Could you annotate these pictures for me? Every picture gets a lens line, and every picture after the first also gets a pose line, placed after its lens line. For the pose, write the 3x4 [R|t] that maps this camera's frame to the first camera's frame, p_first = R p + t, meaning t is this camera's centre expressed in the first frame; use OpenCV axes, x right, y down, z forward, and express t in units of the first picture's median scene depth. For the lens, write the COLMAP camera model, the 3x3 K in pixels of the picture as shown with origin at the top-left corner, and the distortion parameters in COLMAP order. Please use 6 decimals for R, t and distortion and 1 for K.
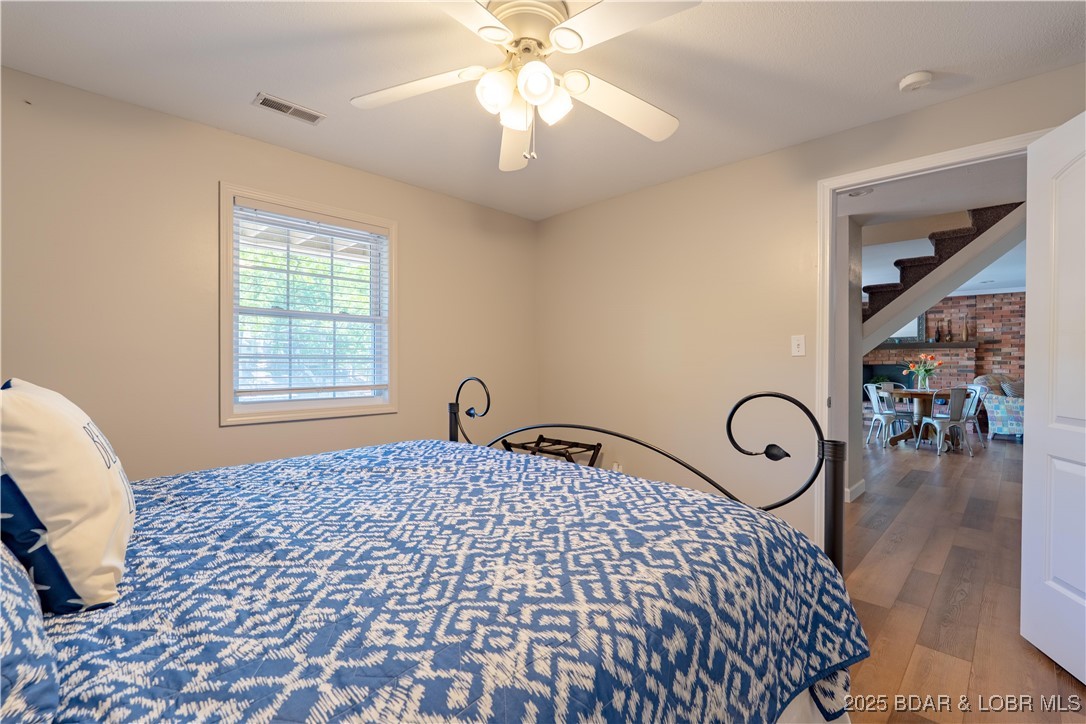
lens RADIAL K [[478.9, 0, 548.2], [0, 478.9, 363.8], [0, 0, 1]] dist [0.001229, -0.001634]
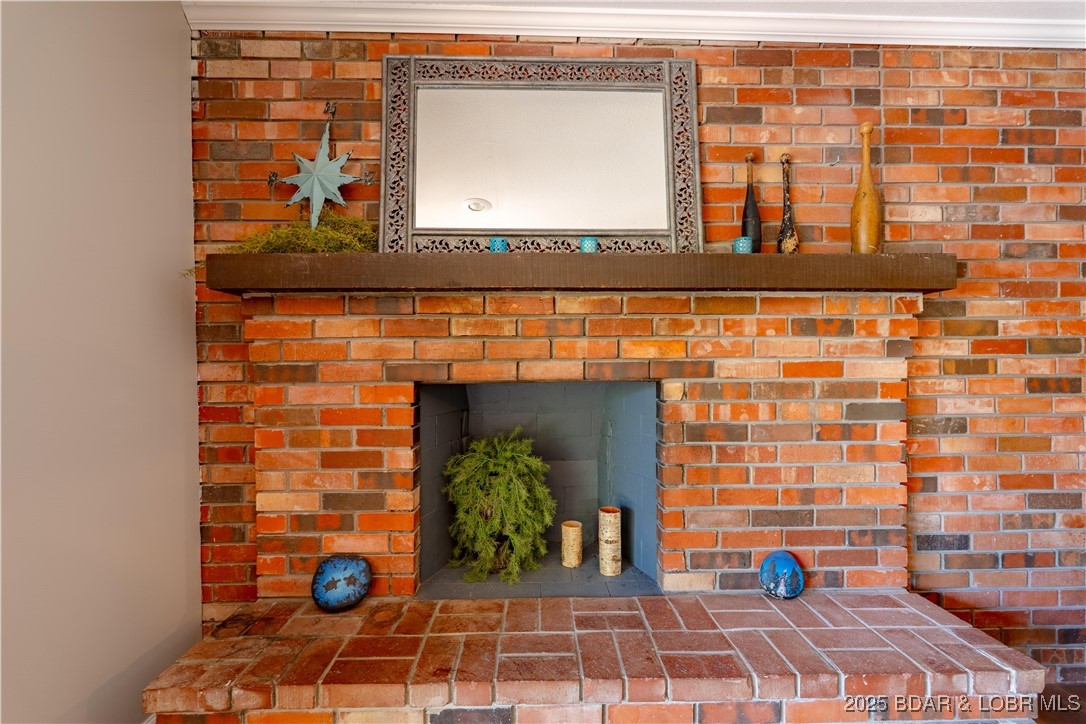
lens RADIAL K [[478.9, 0, 542.7], [0, 478.9, 364.6], [0, 0, 1]] dist [0.001229, -0.001634]
pose [[0.698481, -0.002864, 0.715623, 0.625164], [0.010647, 0.999923, -0.006390, -0.003754], [-0.715550, 0.012083, 0.698457, 0.940582]]
